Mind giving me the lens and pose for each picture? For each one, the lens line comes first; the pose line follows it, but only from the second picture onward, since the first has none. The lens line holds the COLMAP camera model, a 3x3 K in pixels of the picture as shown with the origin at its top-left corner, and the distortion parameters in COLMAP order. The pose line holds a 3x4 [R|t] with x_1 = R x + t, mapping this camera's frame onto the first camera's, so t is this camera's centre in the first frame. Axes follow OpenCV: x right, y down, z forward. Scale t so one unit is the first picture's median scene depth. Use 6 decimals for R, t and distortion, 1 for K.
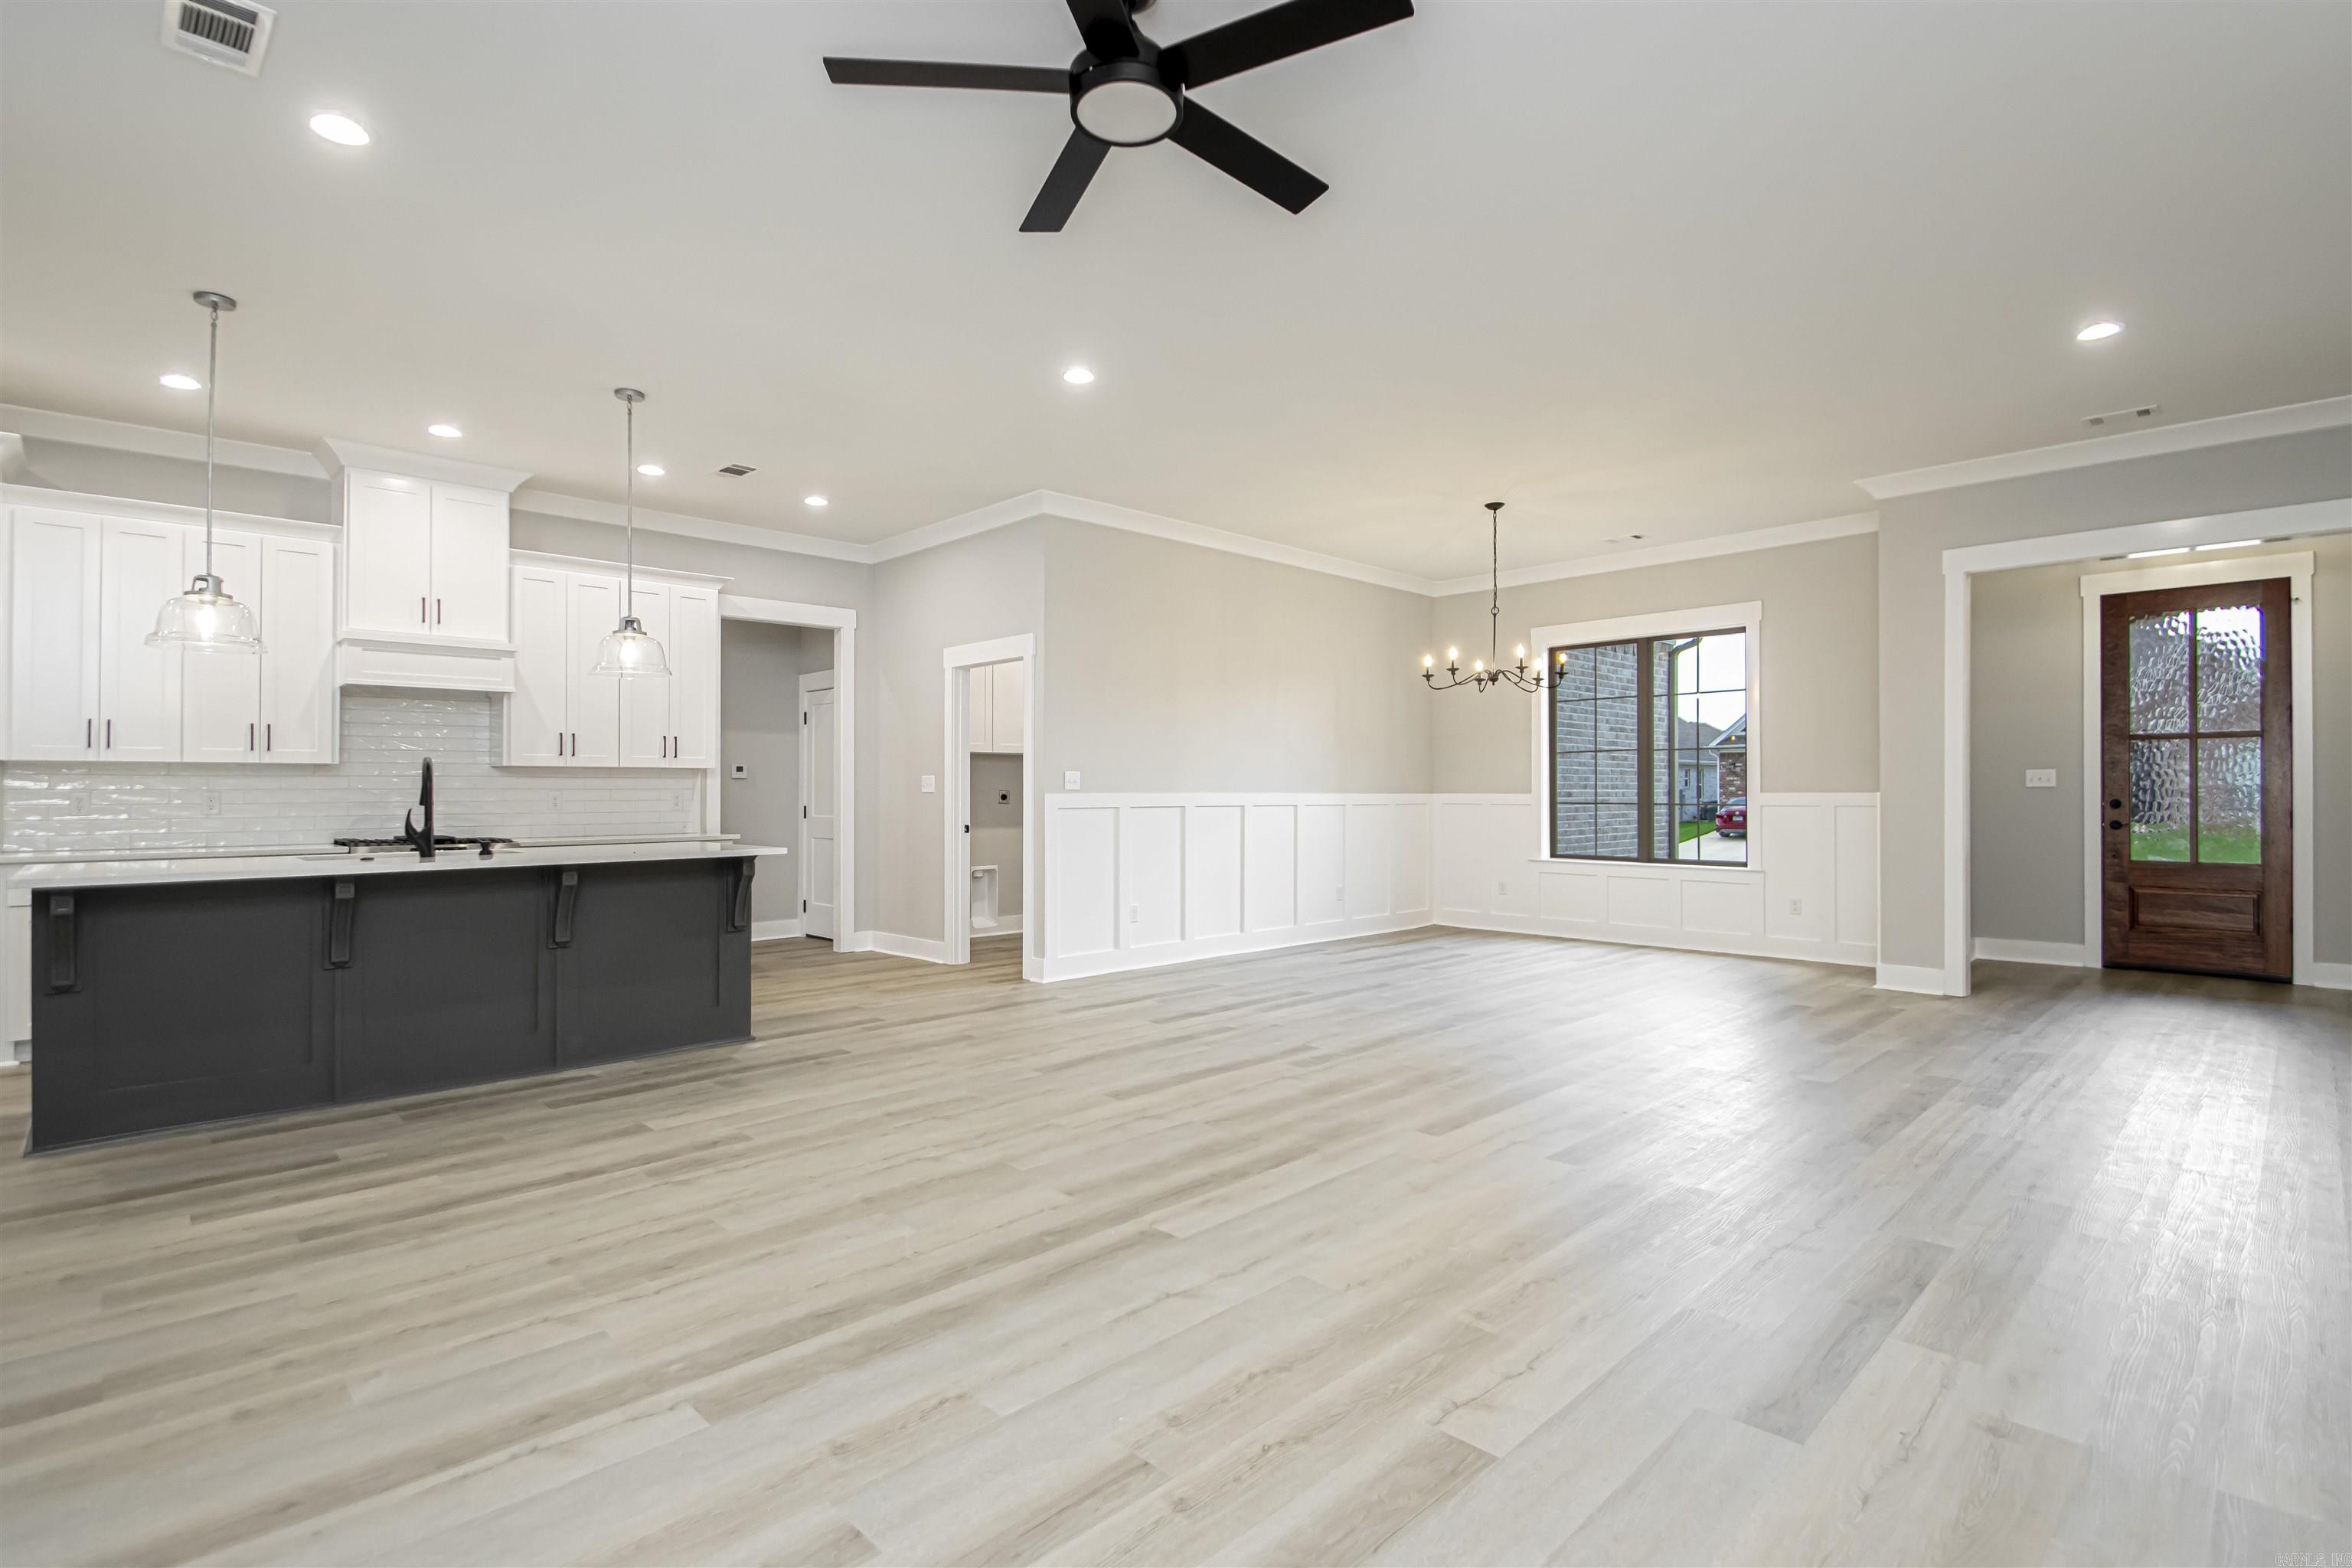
lens RADIAL K [[1078.0, 0, 1193.5], [0, 1078.0, 772.1], [0, 0, 1]] dist [0.021600, -0.020090]
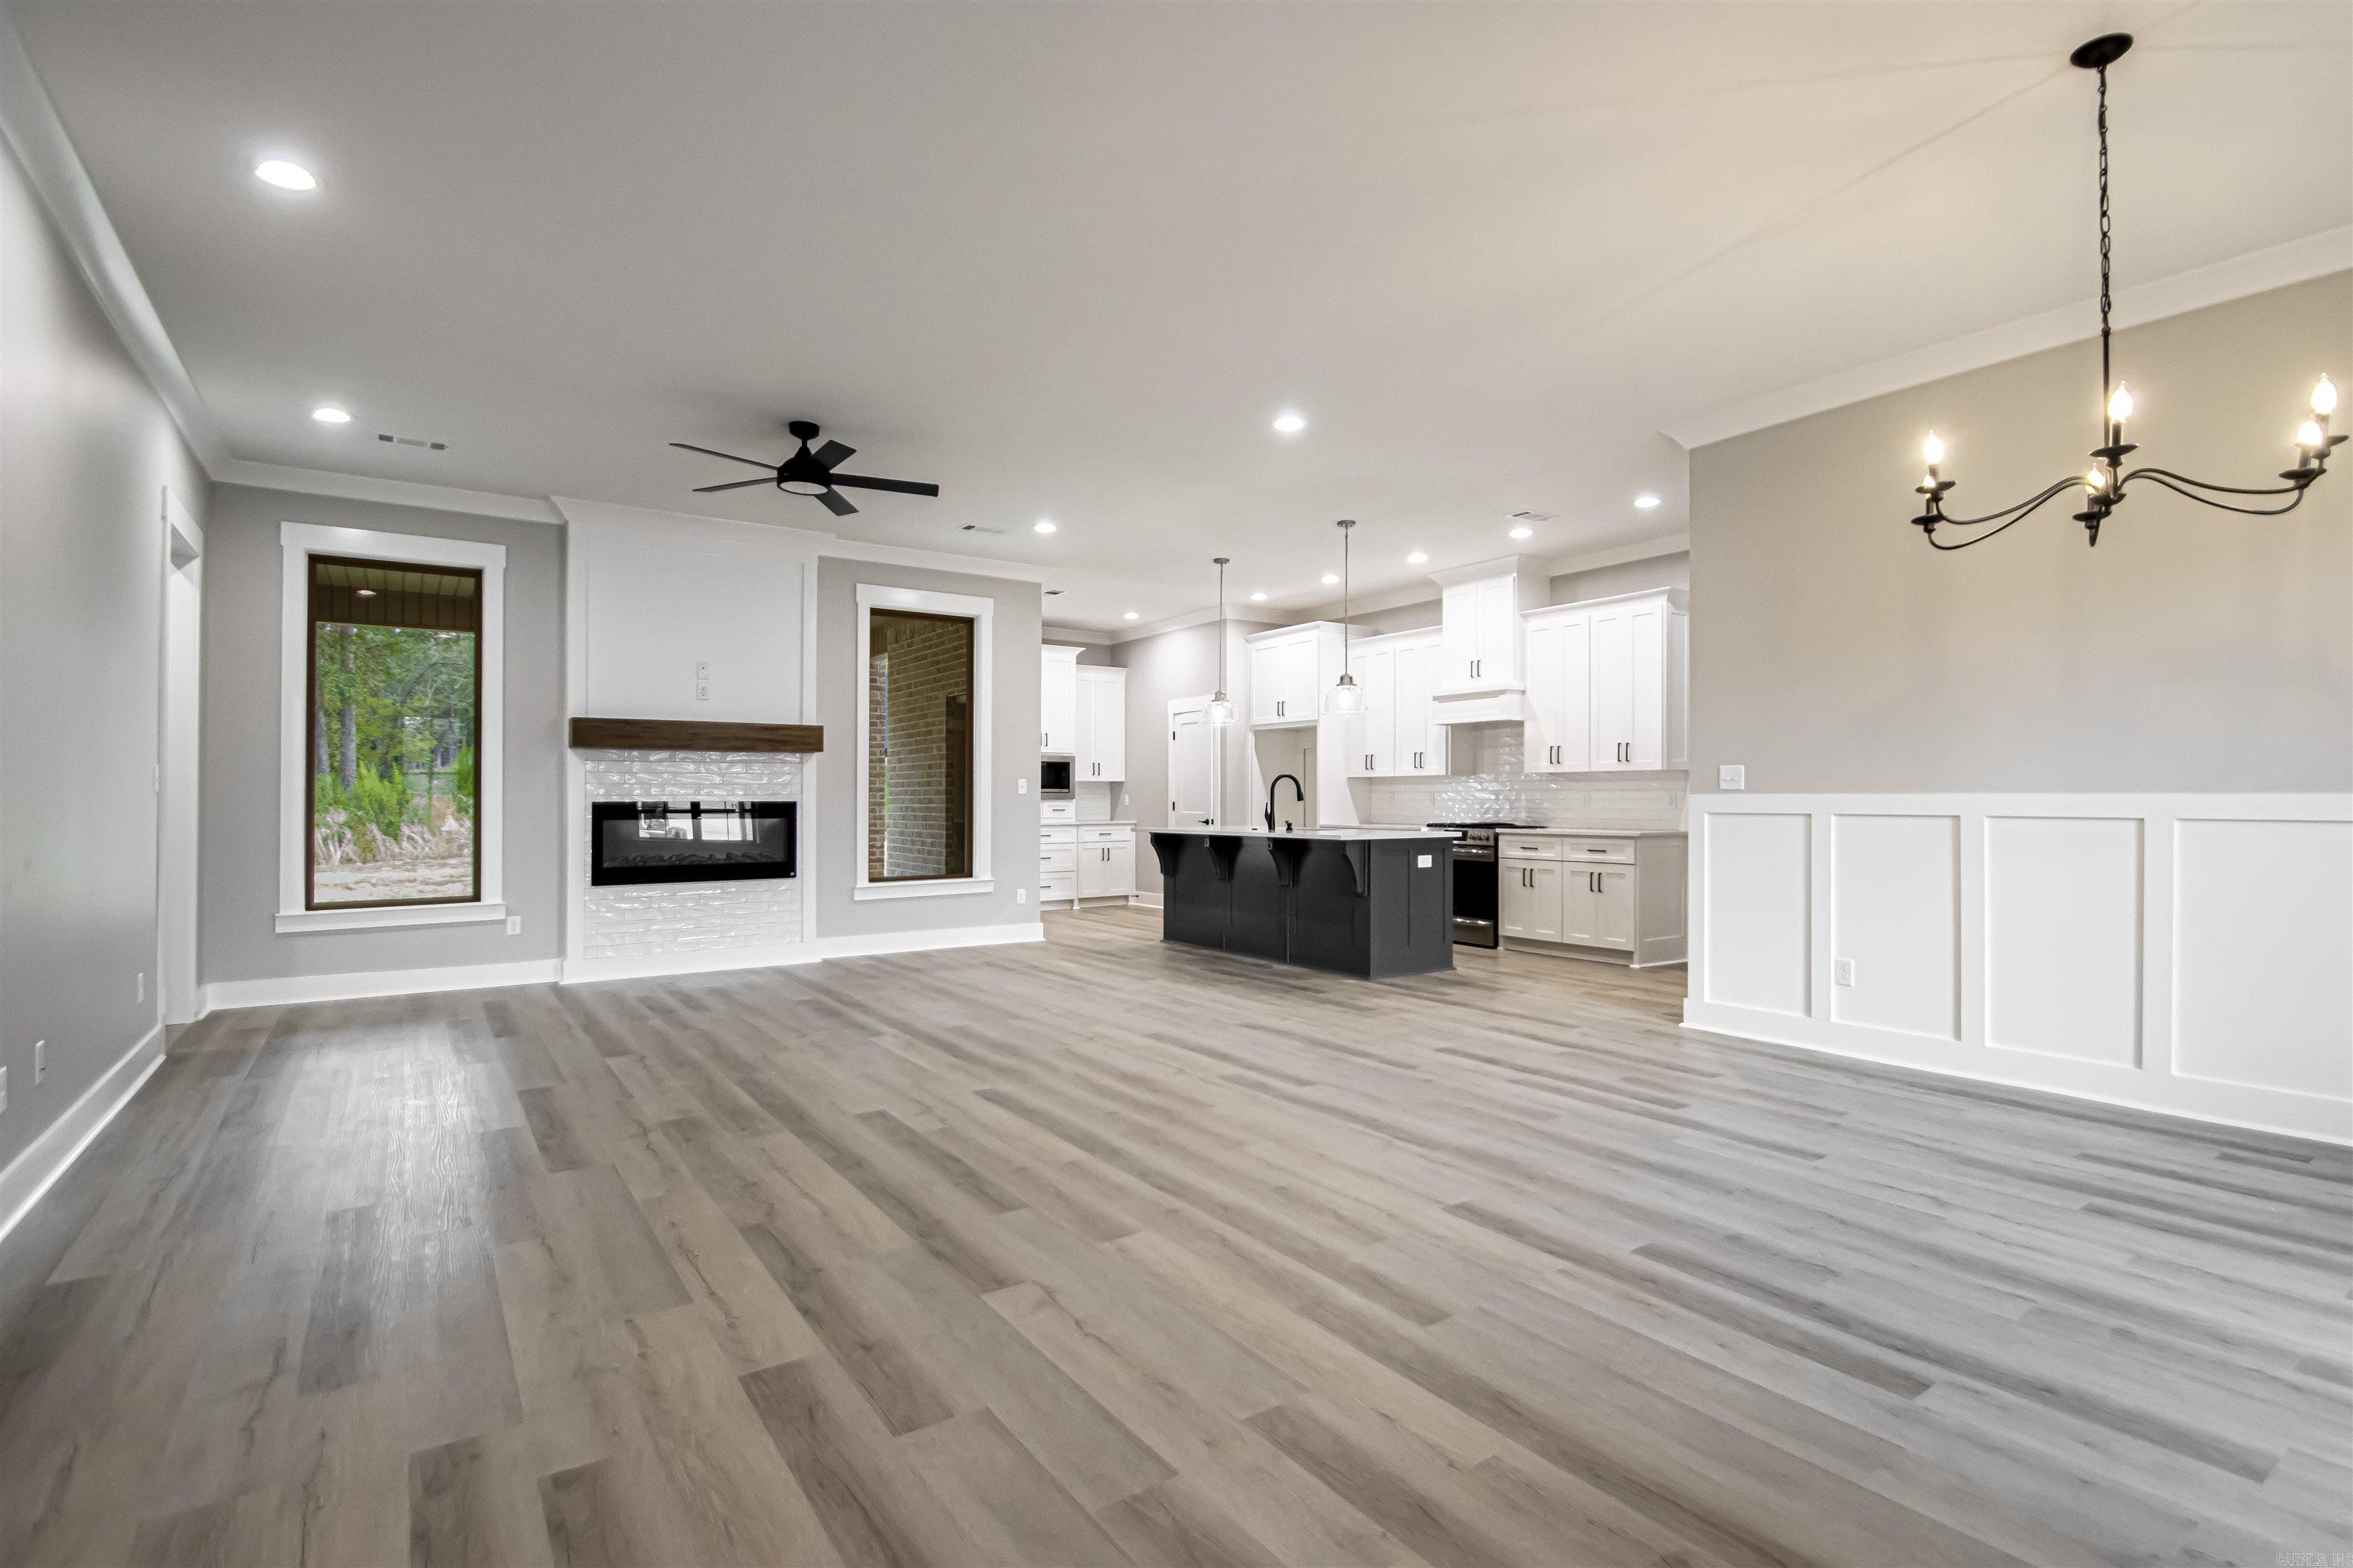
lens RADIAL K [[1118.0, 0, 1248.3], [0, 1118.0, 783.7], [0, 0, 1]] dist [-0.000746, -0.000160]
pose [[-0.123775, -0.007595, -0.992281, 0.804246], [0.022480, 0.999693, -0.010456, 0.013988], [0.992056, -0.023601, -0.123566, 0.842460]]
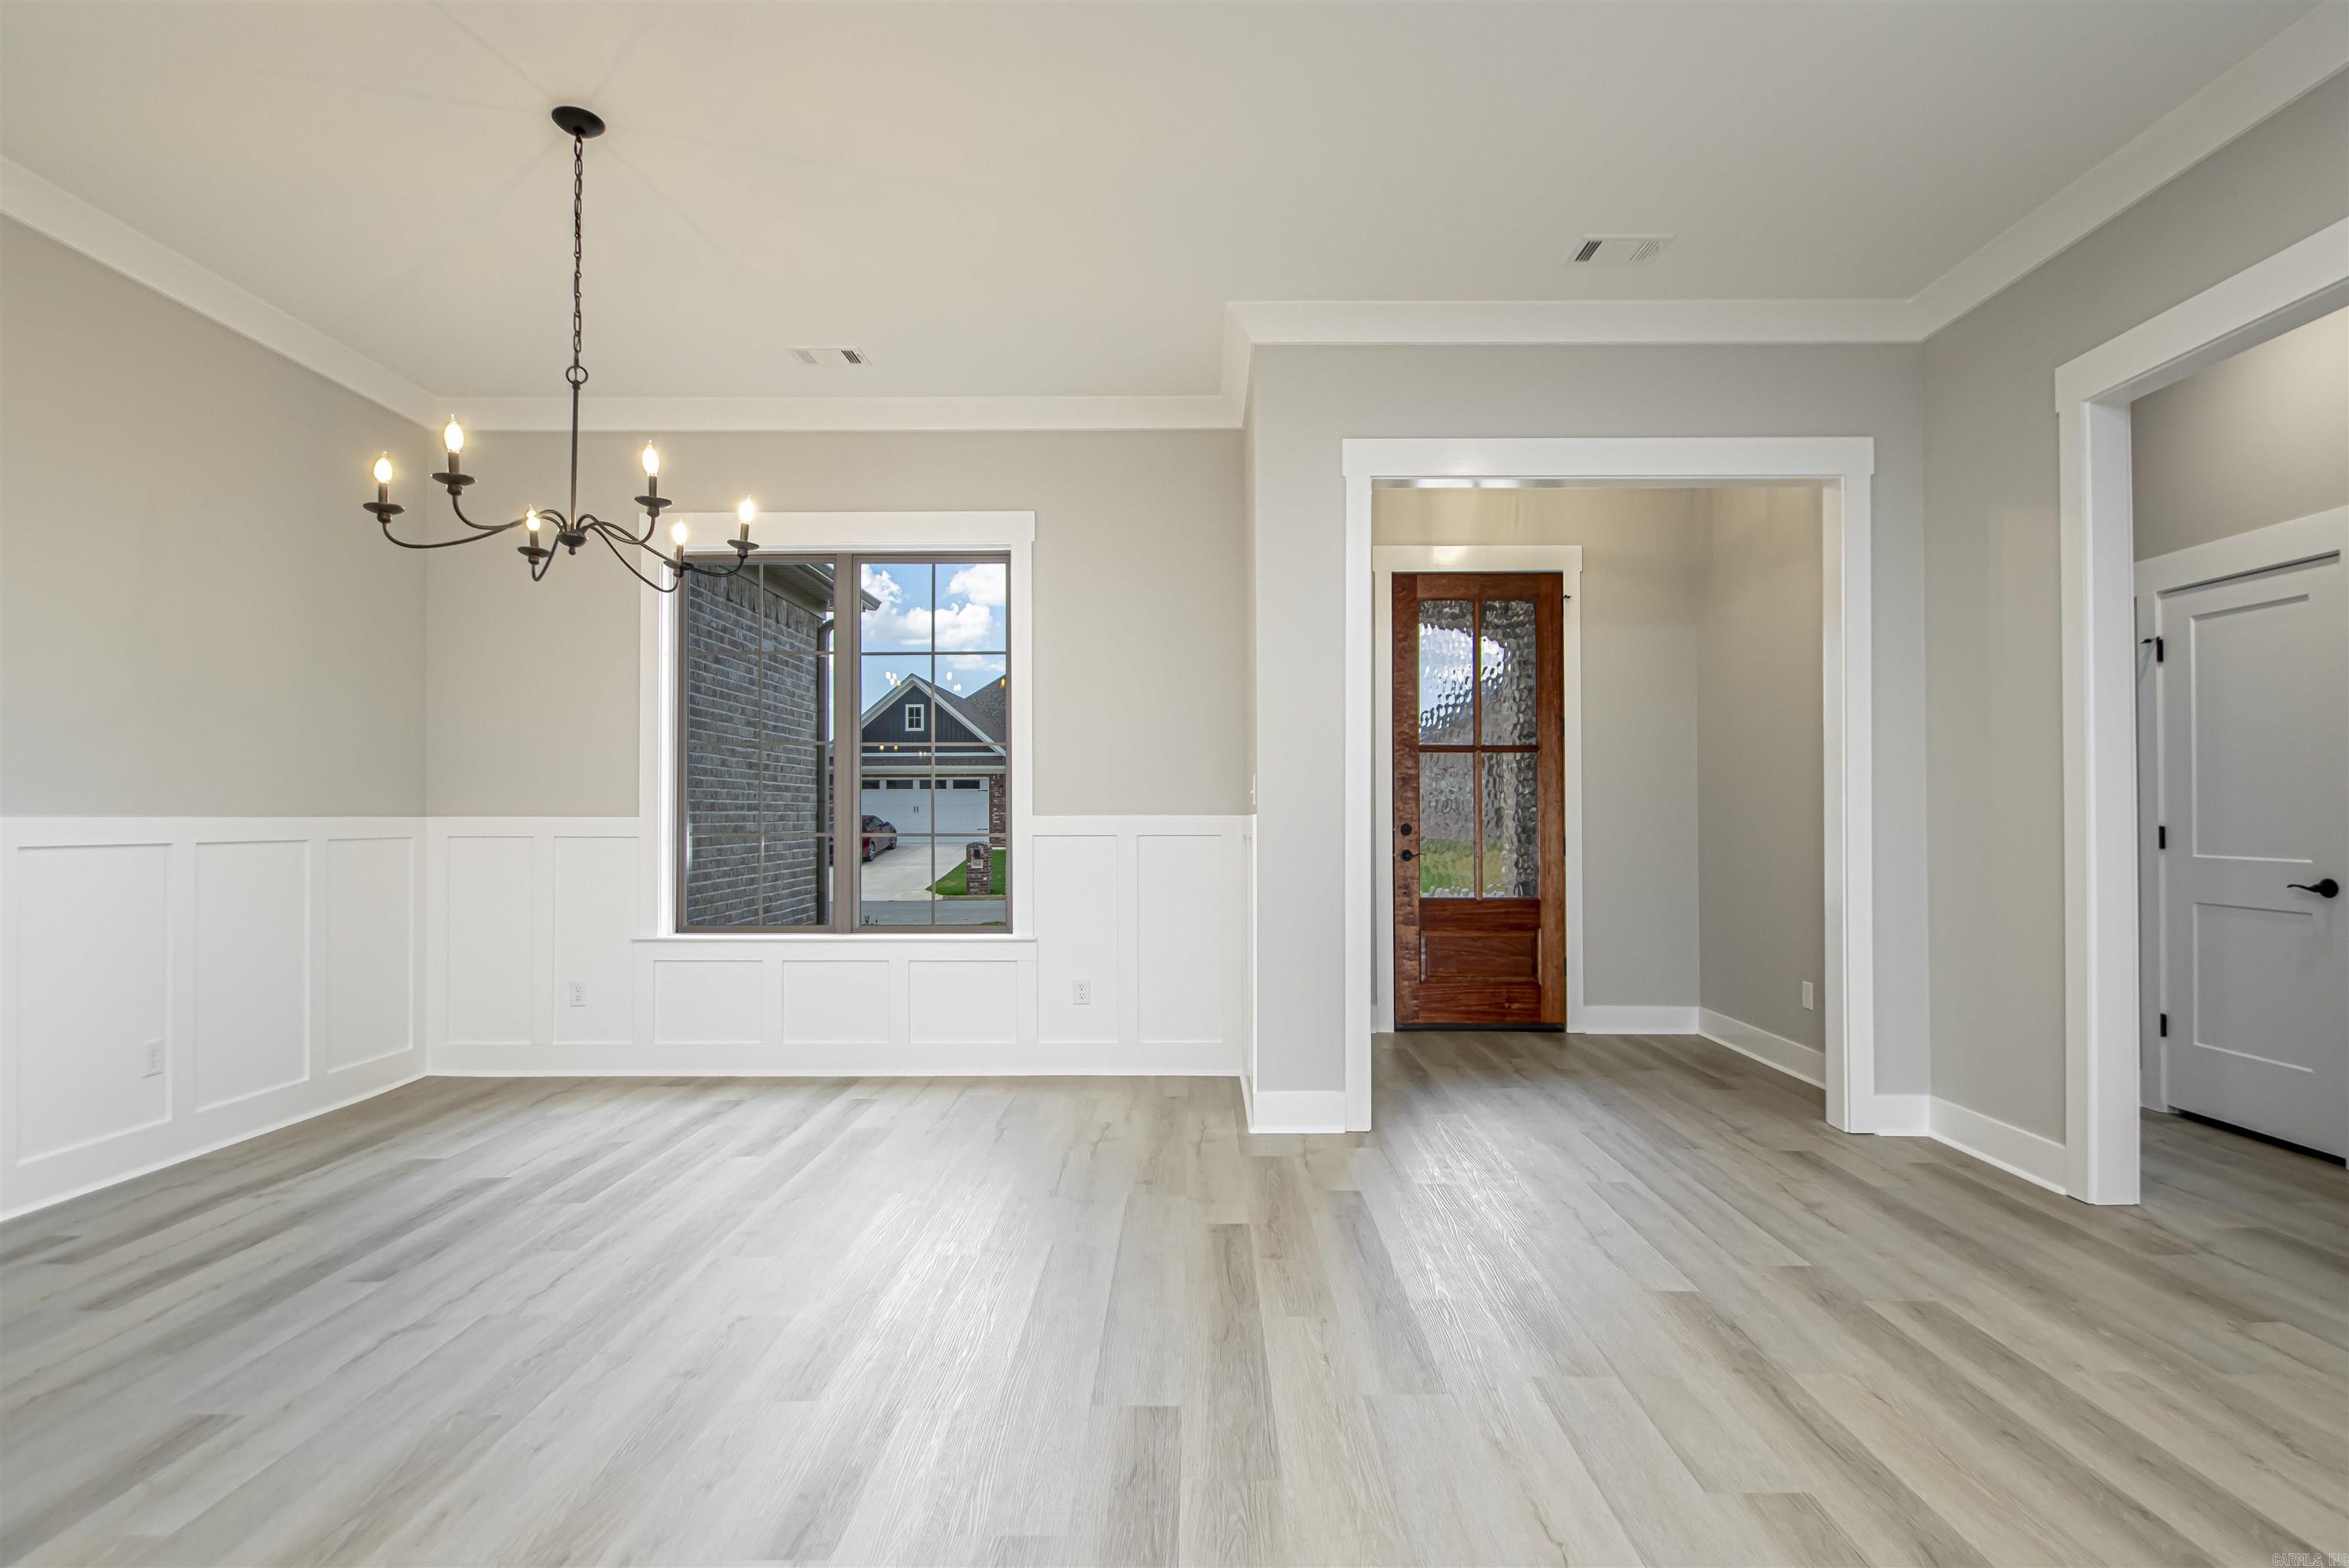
lens RADIAL K [[1109.9, 0, 1184.0], [0, 1109.9, 805.7], [0, 0, 1]] dist [0.019616, -0.022238]
pose [[0.706139, 0.007264, 0.708036, 0.162120], [-0.013753, 0.999899, 0.003457, 0.012628], [-0.707940, -0.012179, 0.706168, 0.606736]]
